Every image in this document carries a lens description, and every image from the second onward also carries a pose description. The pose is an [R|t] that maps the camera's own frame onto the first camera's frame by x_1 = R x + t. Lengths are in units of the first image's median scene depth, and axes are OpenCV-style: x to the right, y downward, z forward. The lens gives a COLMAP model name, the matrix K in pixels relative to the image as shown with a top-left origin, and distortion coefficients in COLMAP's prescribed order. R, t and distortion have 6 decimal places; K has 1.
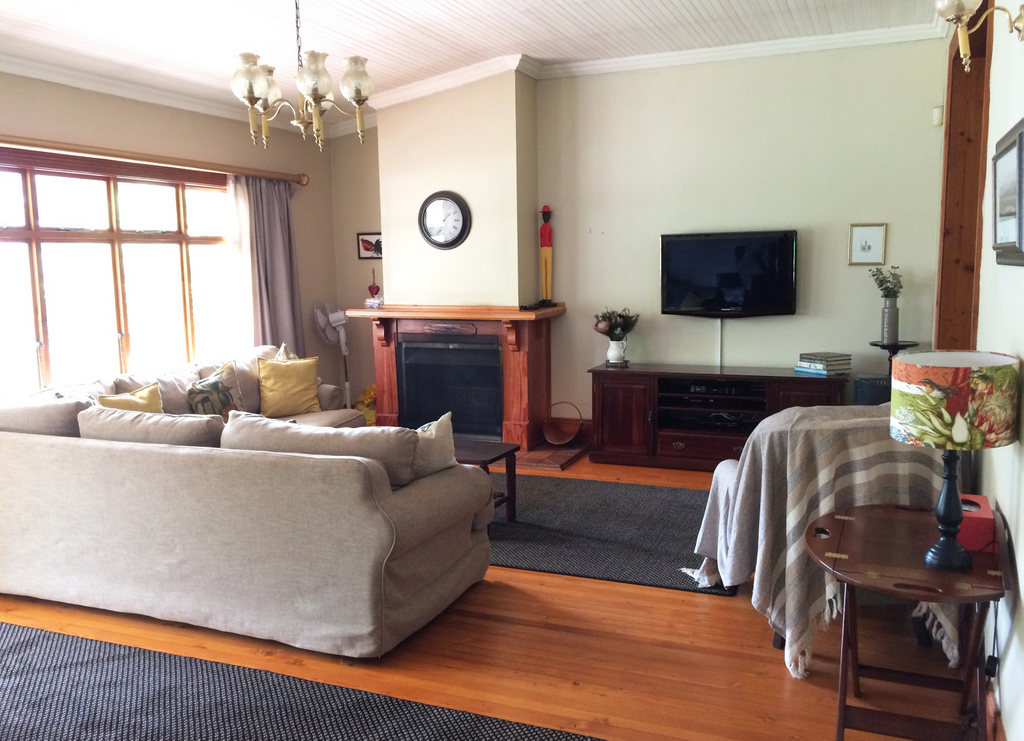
lens RADIAL K [[864.0, 0, 511.2], [0, 864.0, 374.3], [0, 0, 1]] dist [0.014218, -0.011462]
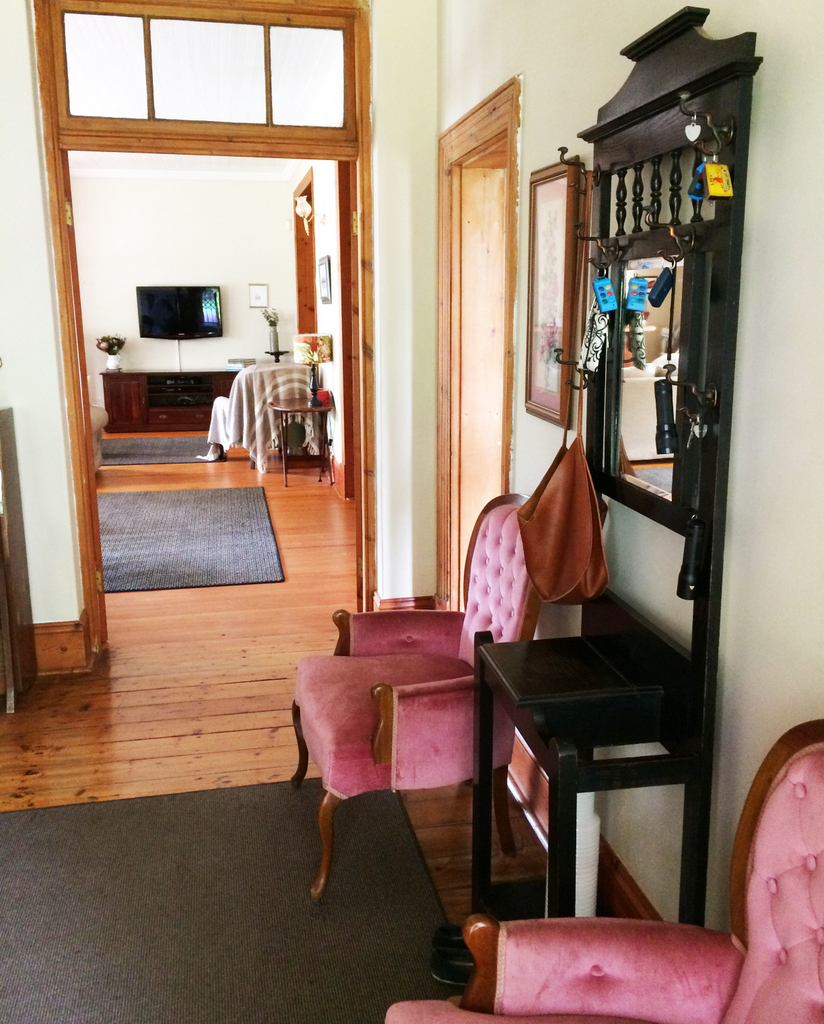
lens RADIAL K [[955.6, 0, 414.8], [0, 955.6, 512.1], [0, 0, 1]] dist [0.009693, 0.000000]
pose [[0.827151, -0.104723, 0.552136, -0.463917], [0.061932, 0.993486, 0.095654, 0.125494], [-0.558557, -0.044925, 0.828249, -0.841411]]
